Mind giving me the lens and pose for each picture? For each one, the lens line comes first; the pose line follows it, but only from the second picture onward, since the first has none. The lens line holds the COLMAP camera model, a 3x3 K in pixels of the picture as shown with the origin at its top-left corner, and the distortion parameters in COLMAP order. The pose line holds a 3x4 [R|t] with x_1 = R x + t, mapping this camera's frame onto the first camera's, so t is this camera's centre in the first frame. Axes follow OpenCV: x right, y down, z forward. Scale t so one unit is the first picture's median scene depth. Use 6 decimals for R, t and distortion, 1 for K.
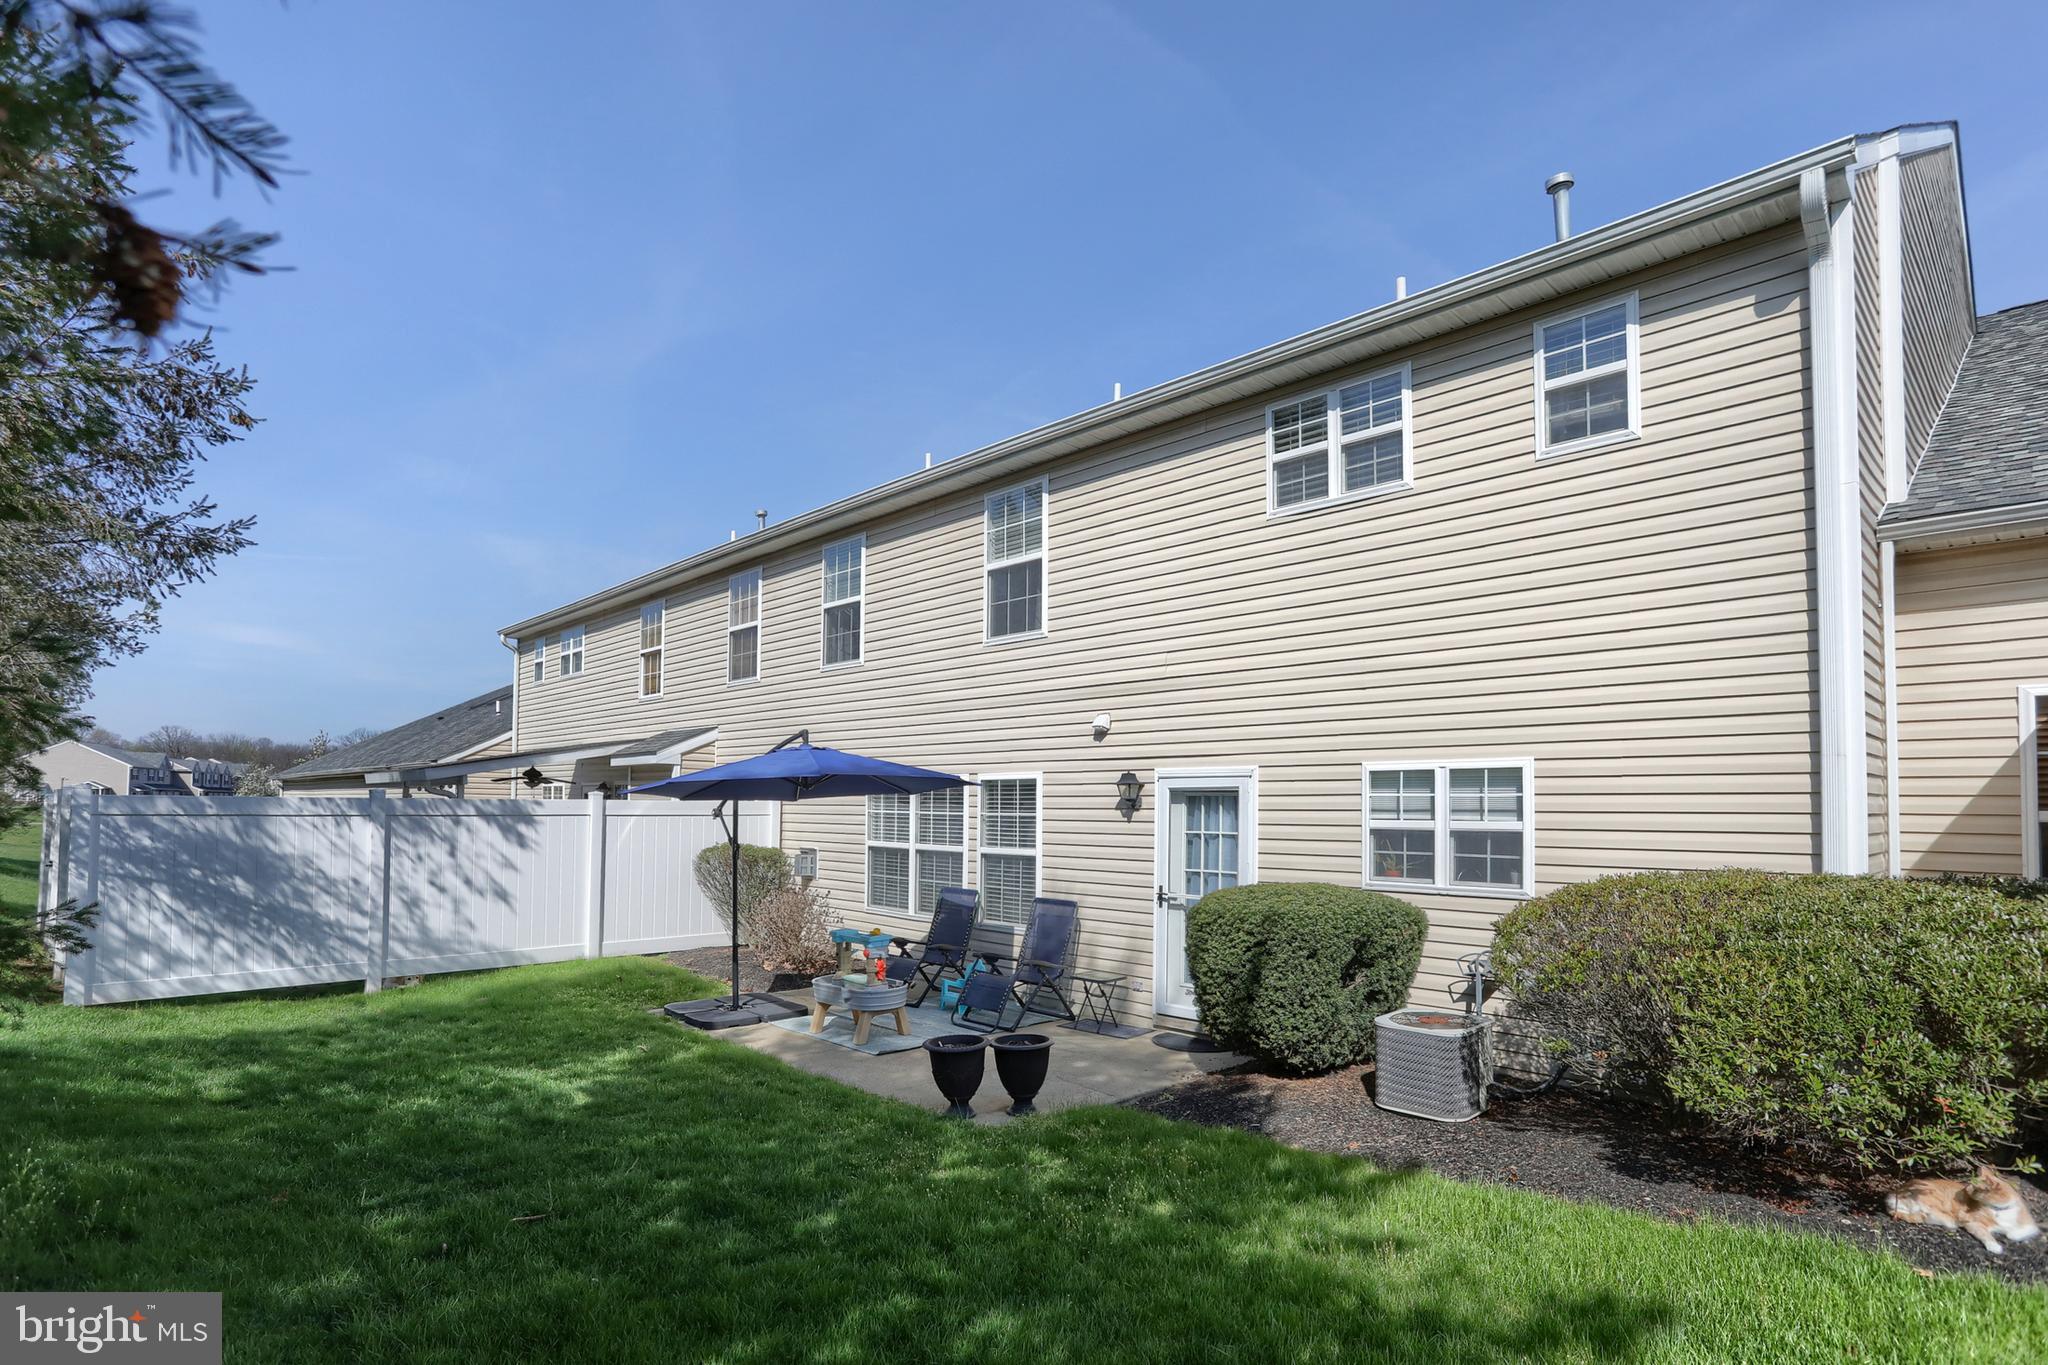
lens RADIAL K [[1022.2, 0, 1022.7], [0, 1022.2, 733.3], [0, 0, 1]] dist [-0.061540, 0.037548]
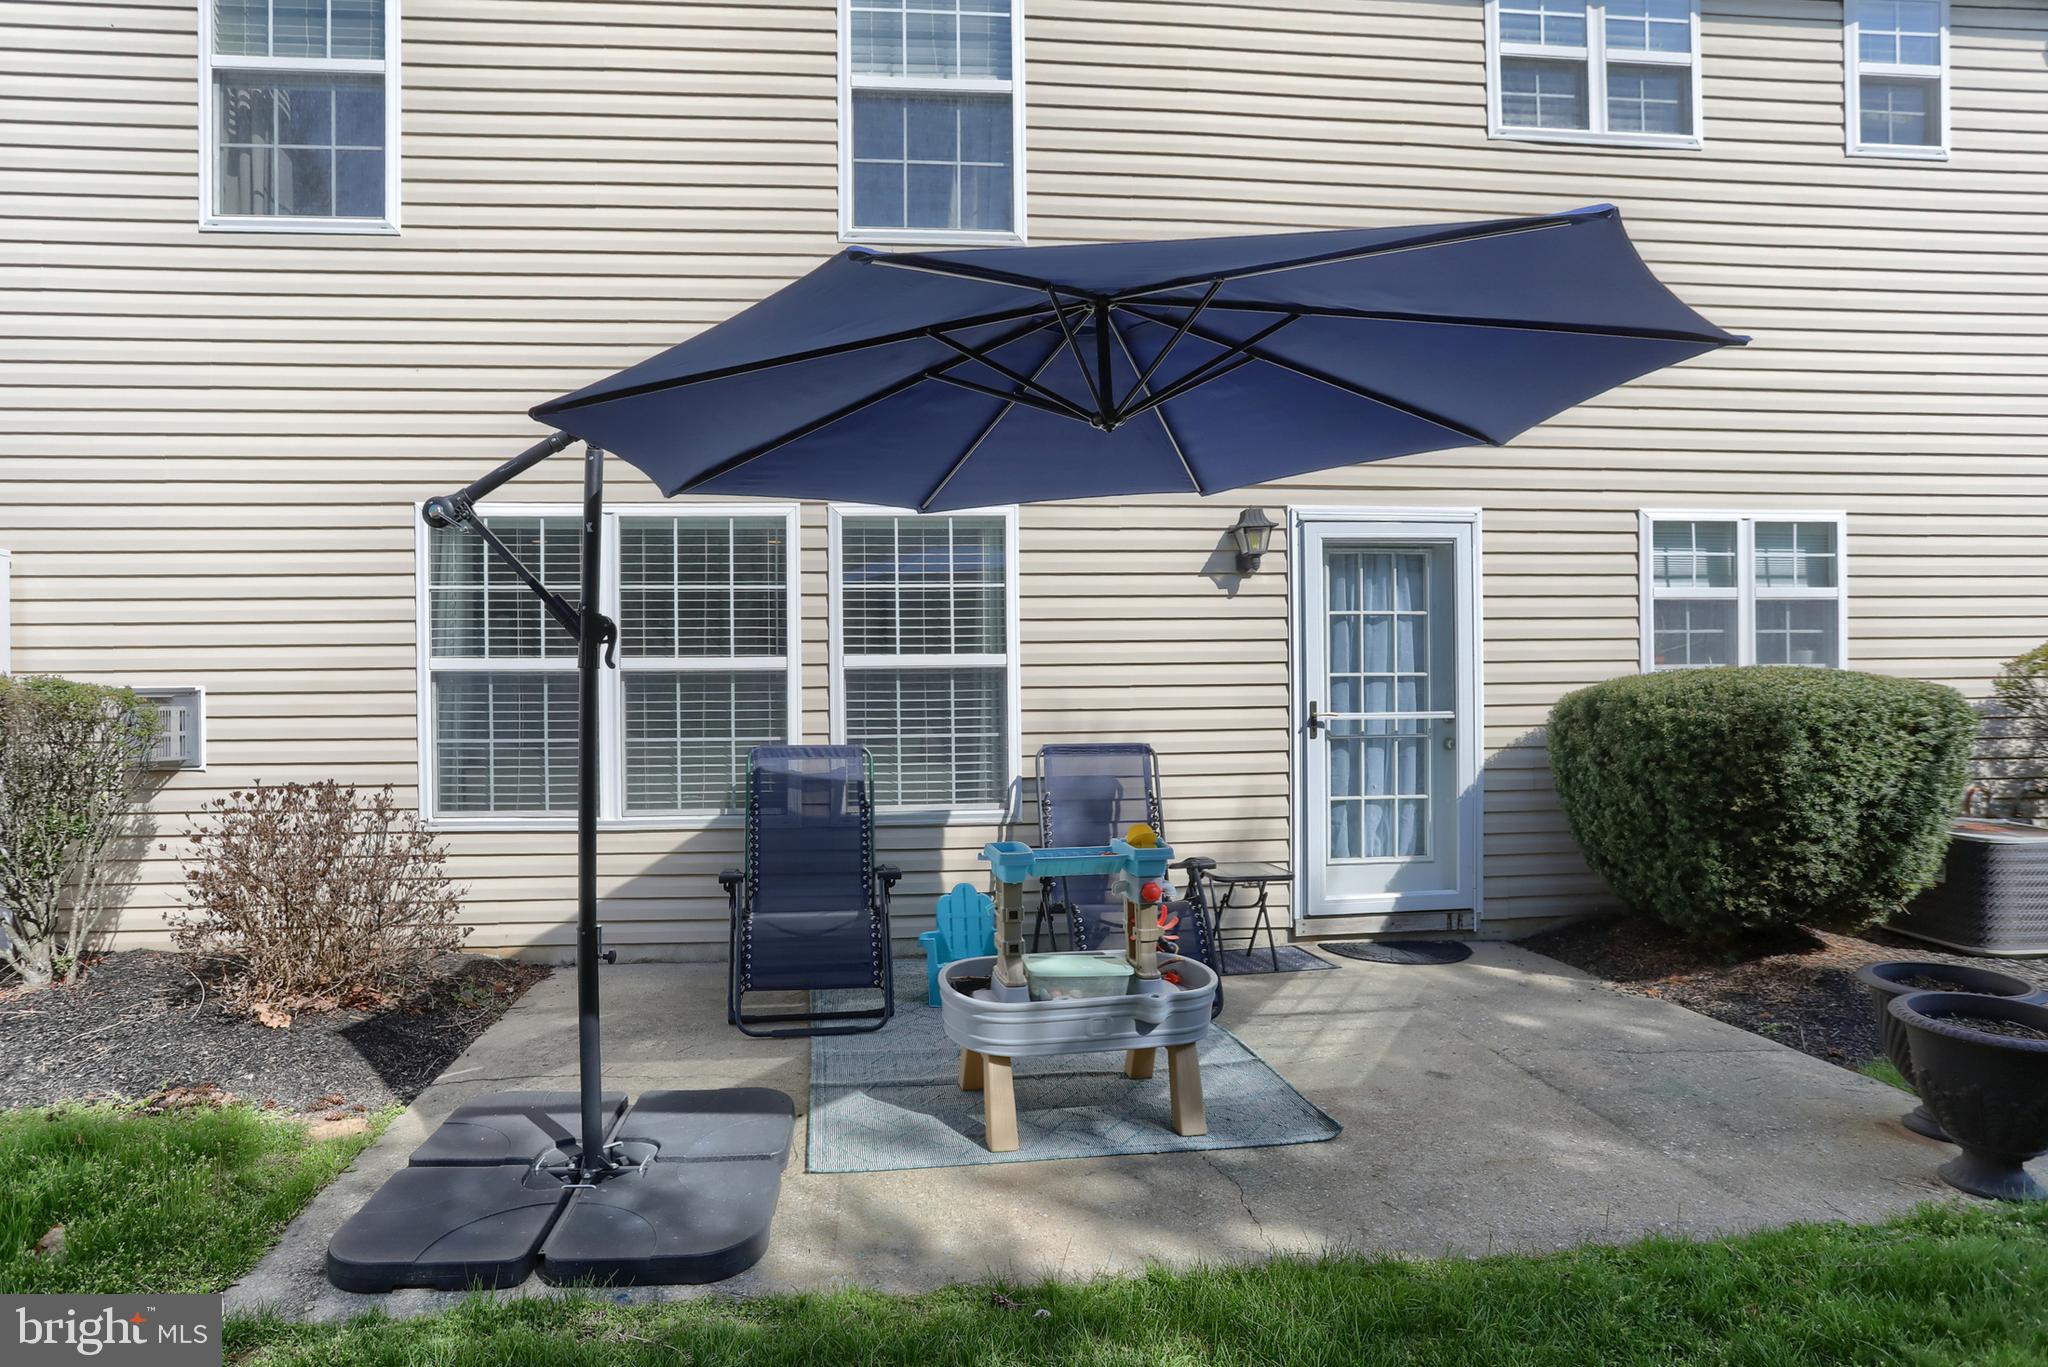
lens RADIAL K [[1080.6, 0, 951.5], [0, 1080.6, 678.3], [0, 0, 1]] dist [-0.052903, 0.022119]
pose [[0.624631, -0.009781, 0.780859, -0.518241], [-0.041292, 0.998109, 0.045533, 0.123689], [-0.779828, -0.060685, 0.623046, 0.828532]]
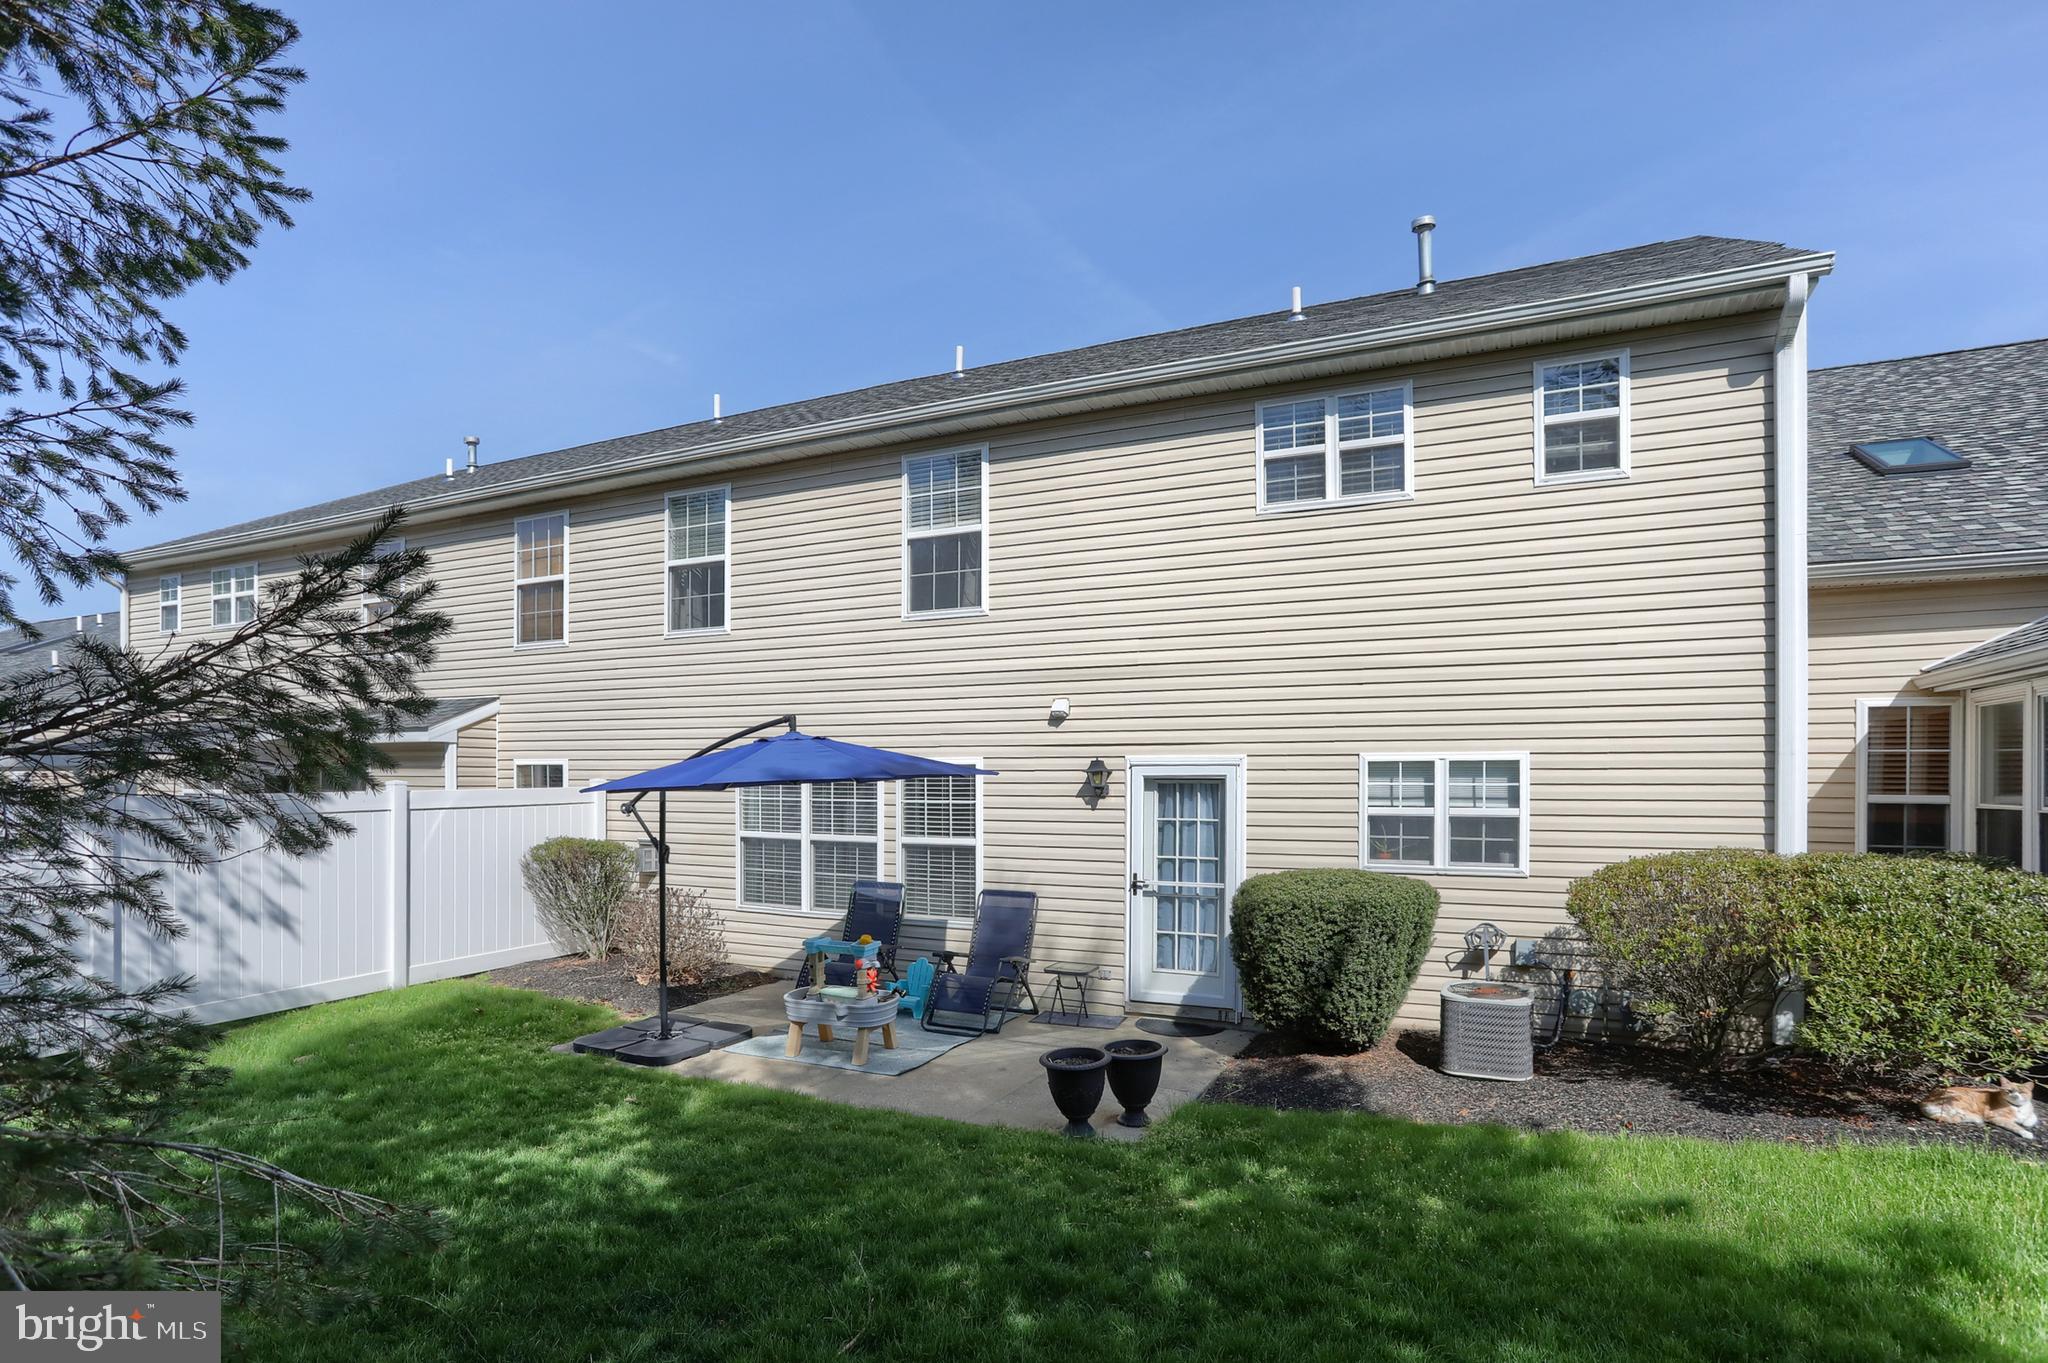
lens RADIAL K [[1025.7, 0, 1031.1], [0, 1025.7, 742.0], [0, 0, 1]] dist [-0.062995, 0.038378]
pose [[0.934102, -0.000215, 0.357007, -0.339797], [-0.015528, 0.999029, 0.041229, -0.020190], [-0.356669, -0.044055, 0.933192, 0.113452]]
